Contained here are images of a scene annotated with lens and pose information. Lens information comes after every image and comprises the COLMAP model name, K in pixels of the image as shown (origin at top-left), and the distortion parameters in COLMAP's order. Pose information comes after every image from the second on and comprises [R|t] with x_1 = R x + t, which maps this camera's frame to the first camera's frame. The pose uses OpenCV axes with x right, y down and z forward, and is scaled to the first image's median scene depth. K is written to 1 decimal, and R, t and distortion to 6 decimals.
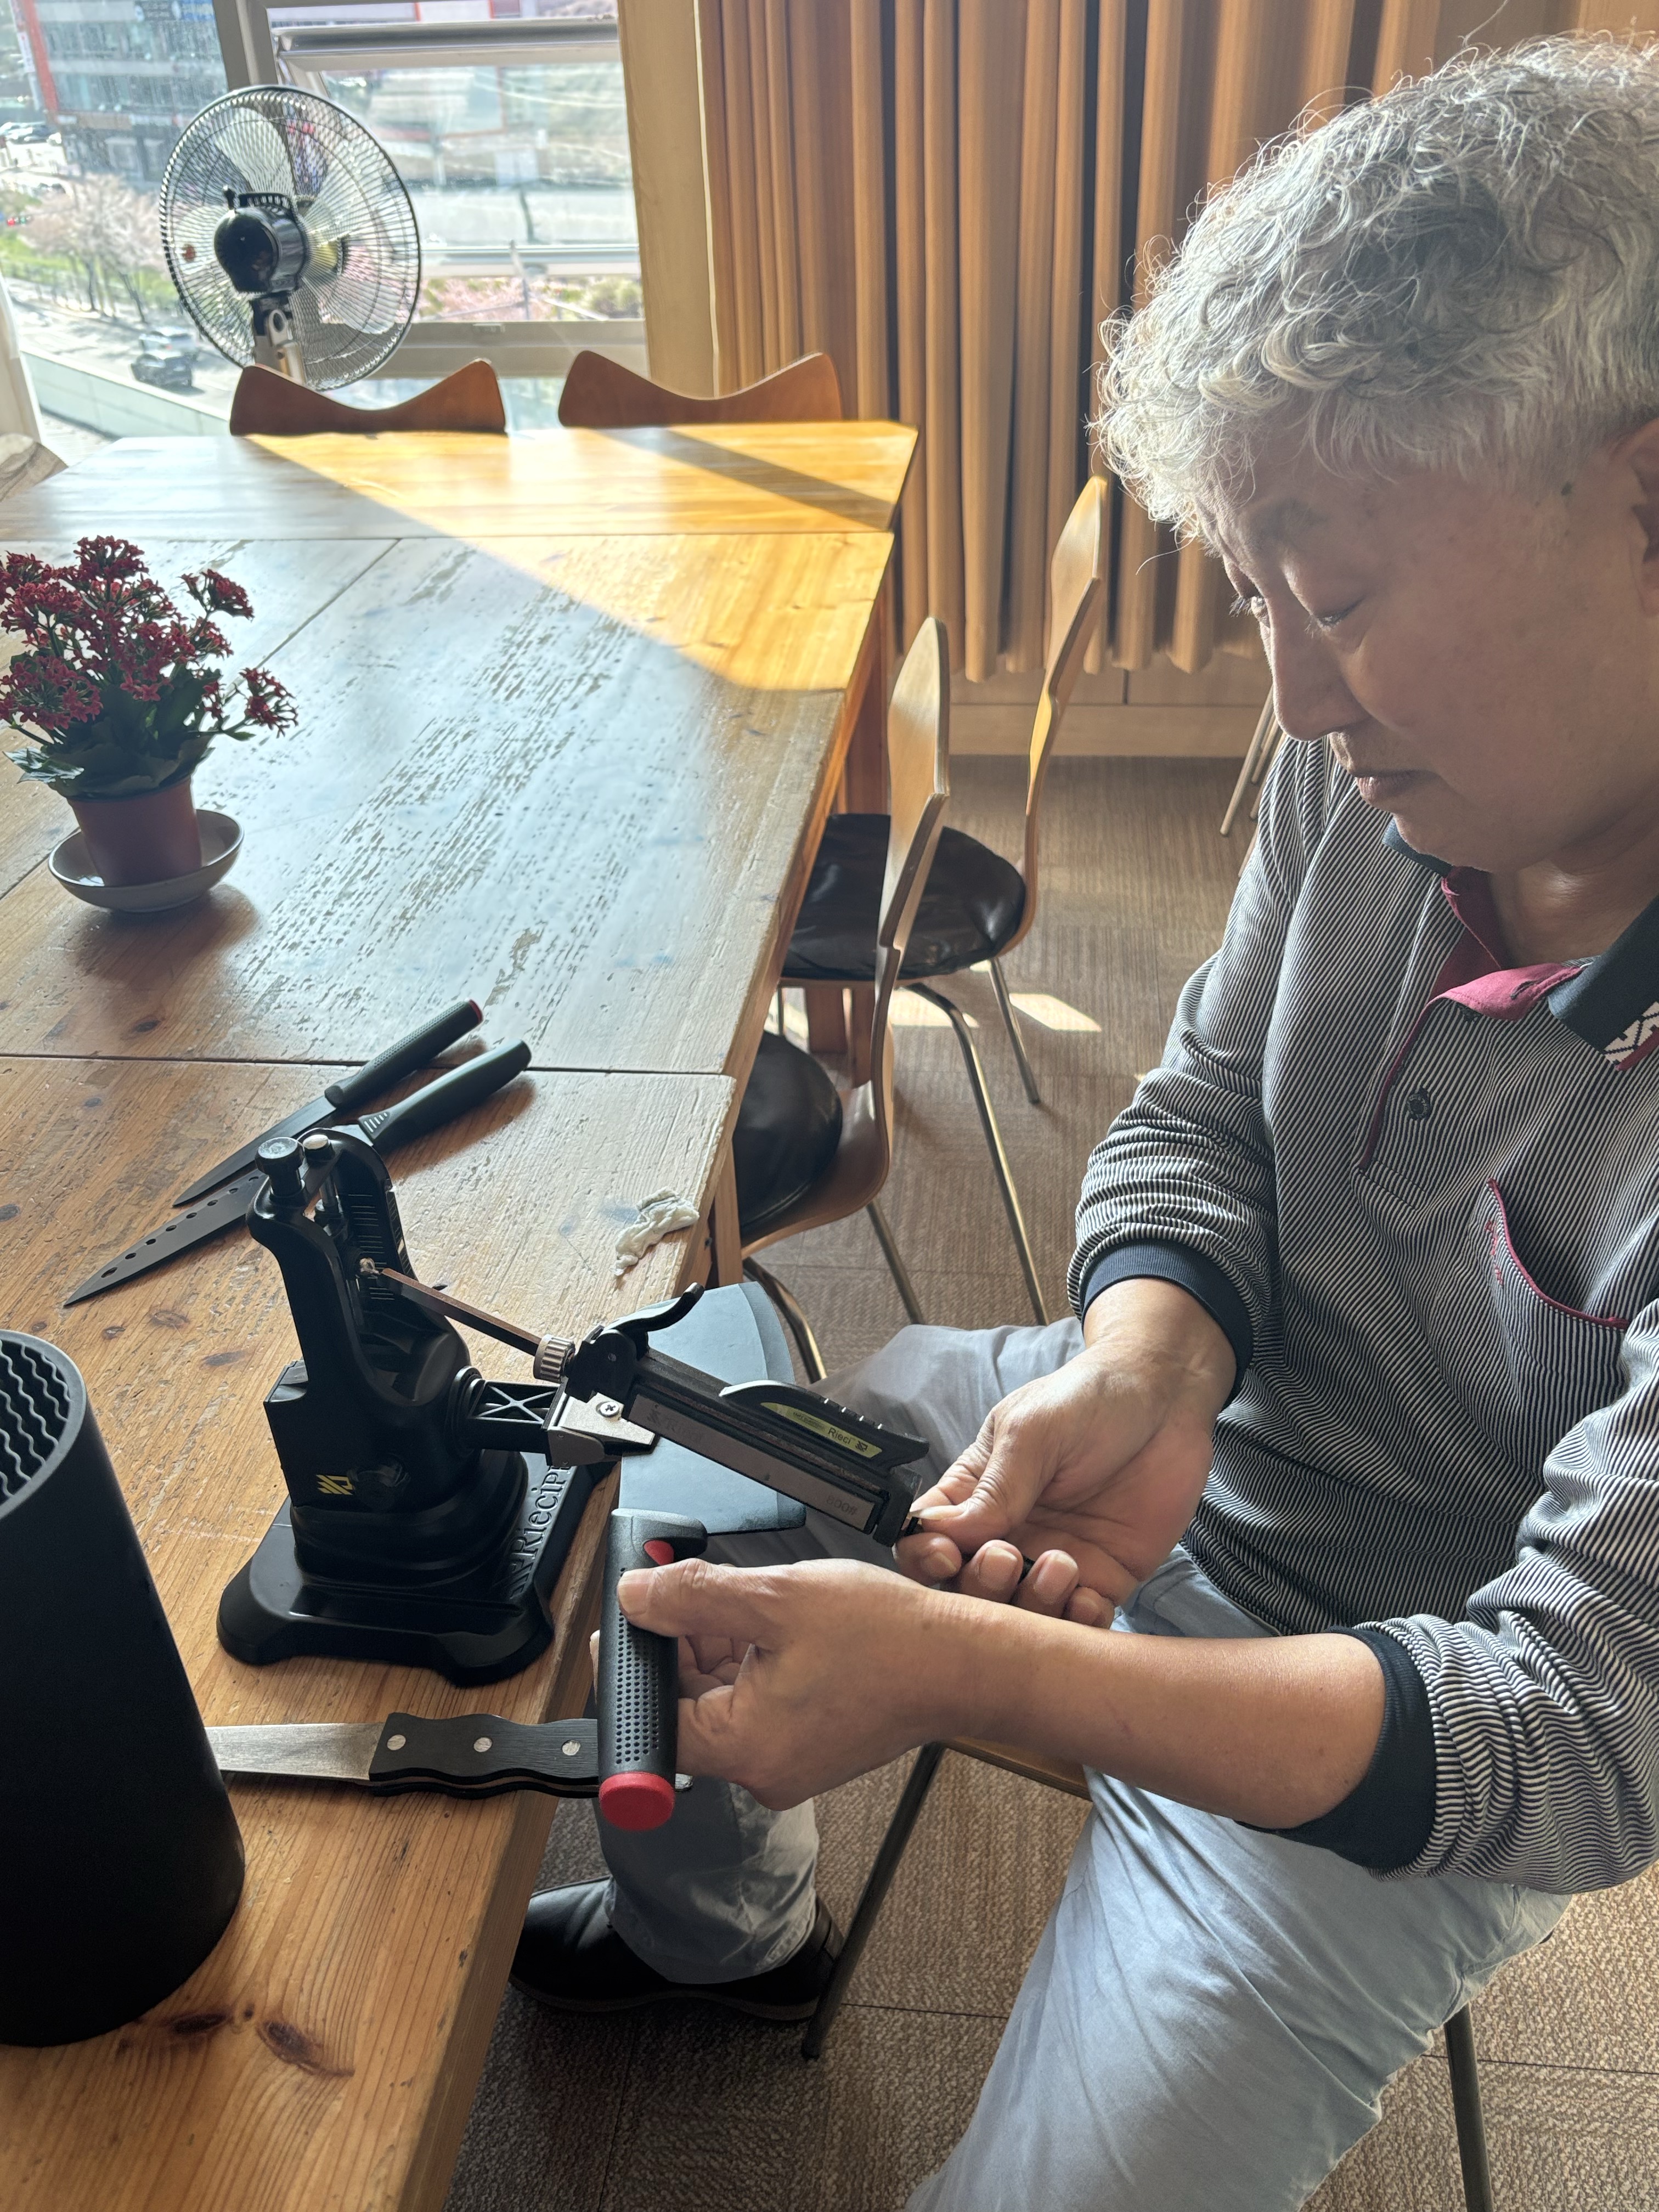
lens RADIAL K [[1793.4, 0, 833.4], [0, 1793.4, 1108.9], [0, 0, 1]] dist [0.009731, -0.001488]
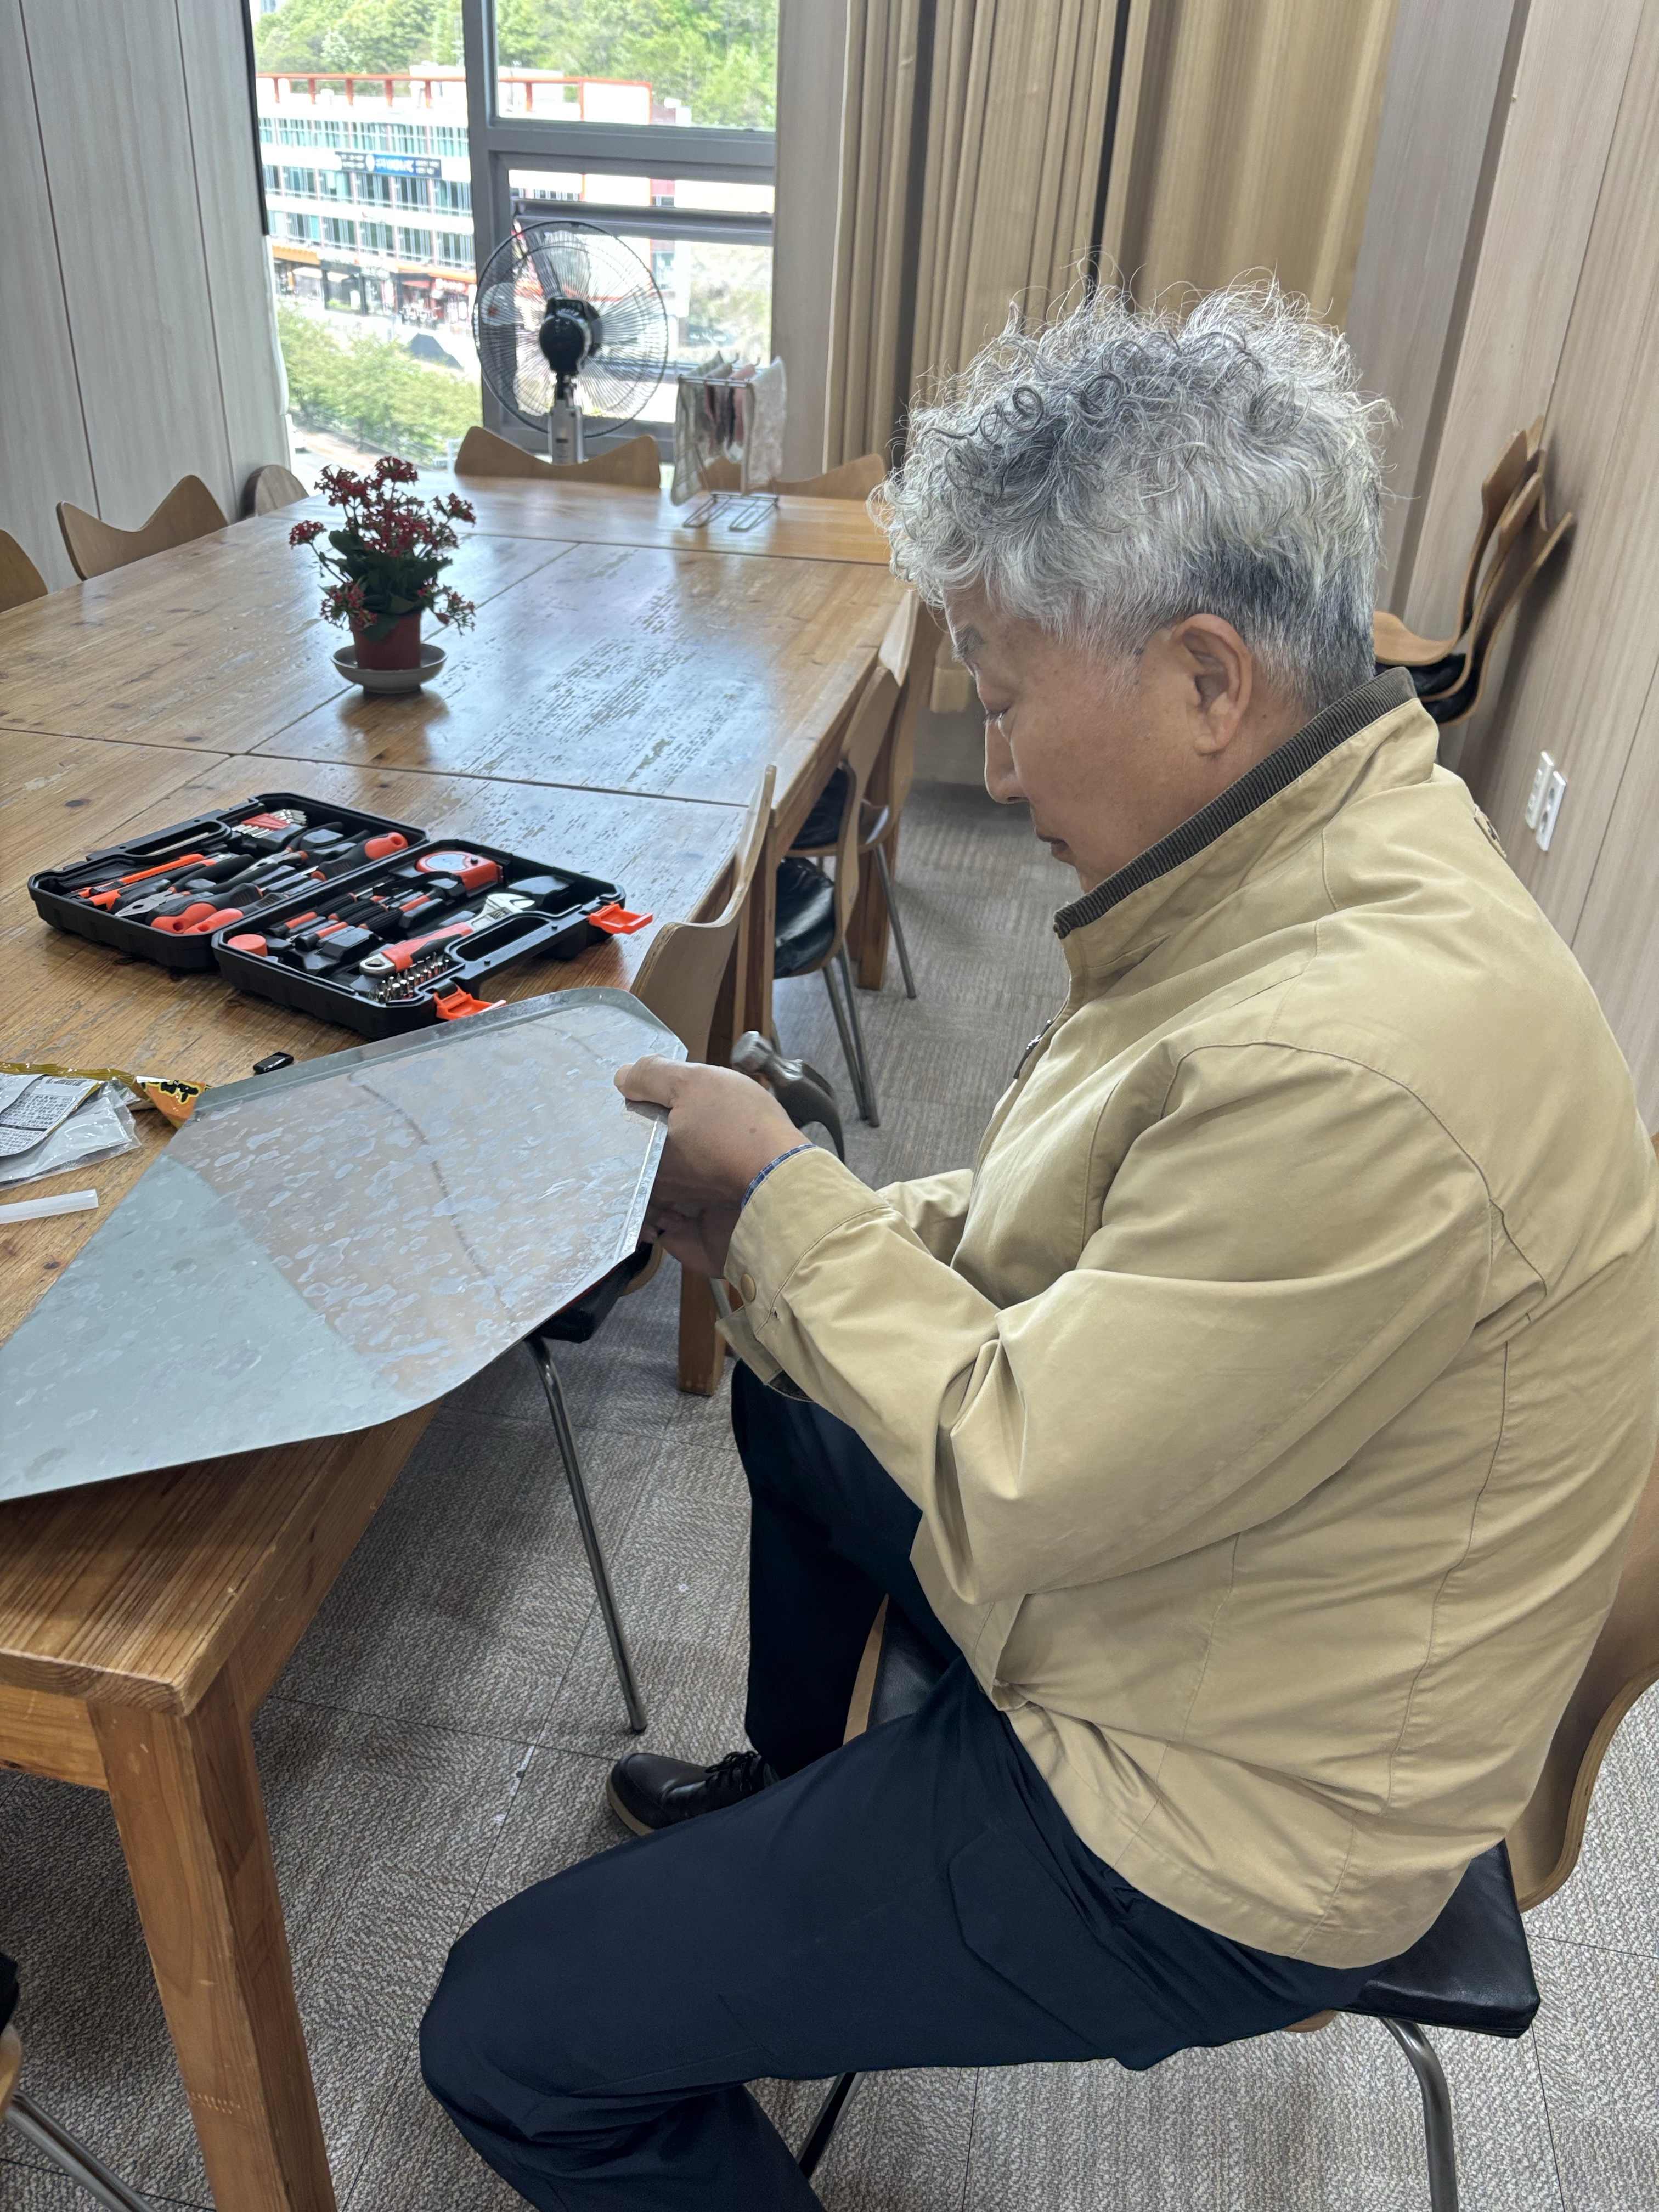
lens RADIAL K [[1676.7, 0, 826.4], [0, 1676.7, 1104.4], [0, 0, 1]] dist [-0.006404, 0.000334]
pose [[0.994725, 0.100297, -0.021531, 0.036257], [-0.101365, 0.993261, -0.056191, 0.260879], [0.015750, 0.058077, 0.998188, -0.427286]]
